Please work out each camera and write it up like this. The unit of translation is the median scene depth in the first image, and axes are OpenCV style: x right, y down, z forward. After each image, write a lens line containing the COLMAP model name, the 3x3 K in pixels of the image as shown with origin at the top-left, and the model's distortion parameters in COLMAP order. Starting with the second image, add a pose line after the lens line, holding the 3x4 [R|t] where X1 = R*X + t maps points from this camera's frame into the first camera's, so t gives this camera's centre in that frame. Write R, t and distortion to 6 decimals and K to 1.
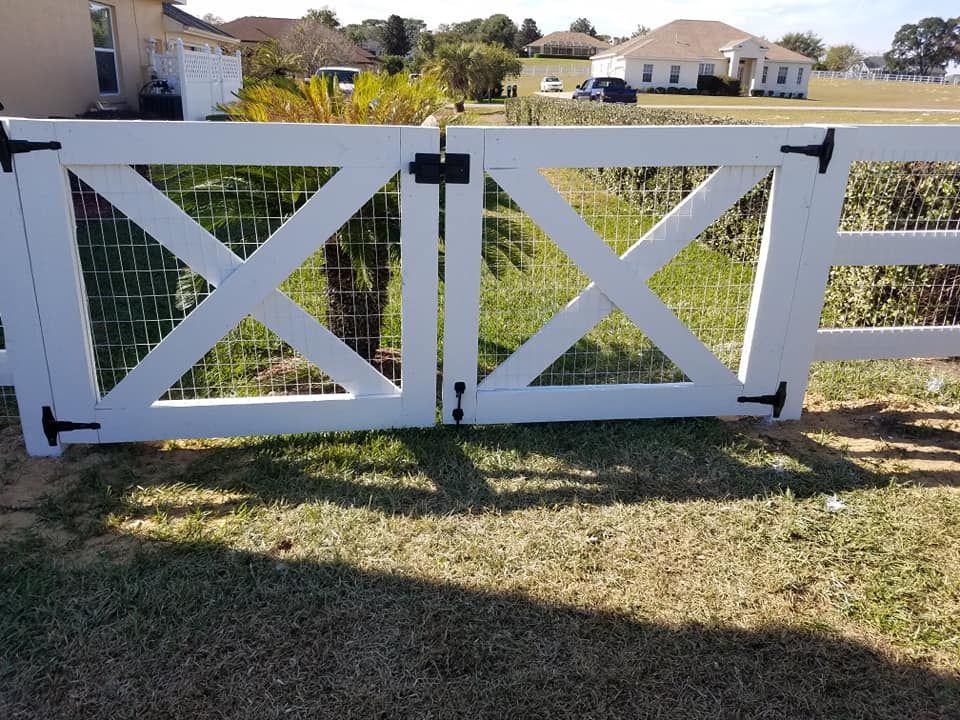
lens RADIAL K [[730.3, 0, 480.0], [0, 730.3, 360.0], [0, 0, 1]] dist [0.130506, -0.201960]
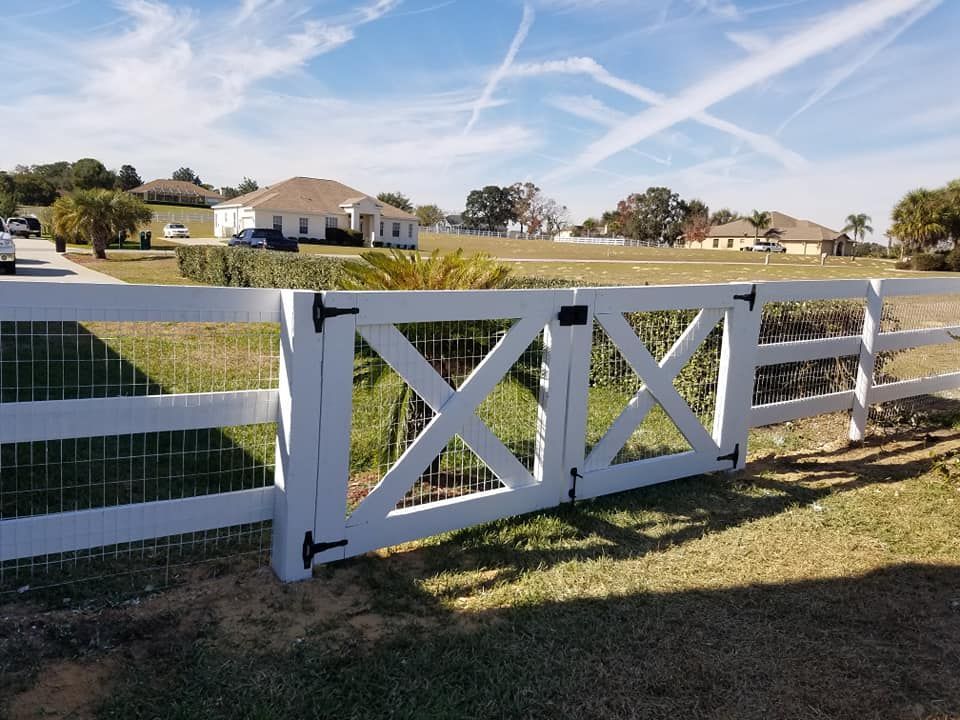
lens RADIAL K [[717.0, 0, 480.0], [0, 717.0, 360.0], [0, 0, 1]] dist [0.245117, -0.531631]
pose [[0.890888, -0.063602, 0.449748, -0.823735], [0.145191, 0.978076, -0.149286, 0.010644], [-0.430393, 0.198297, 0.880591, -0.149496]]
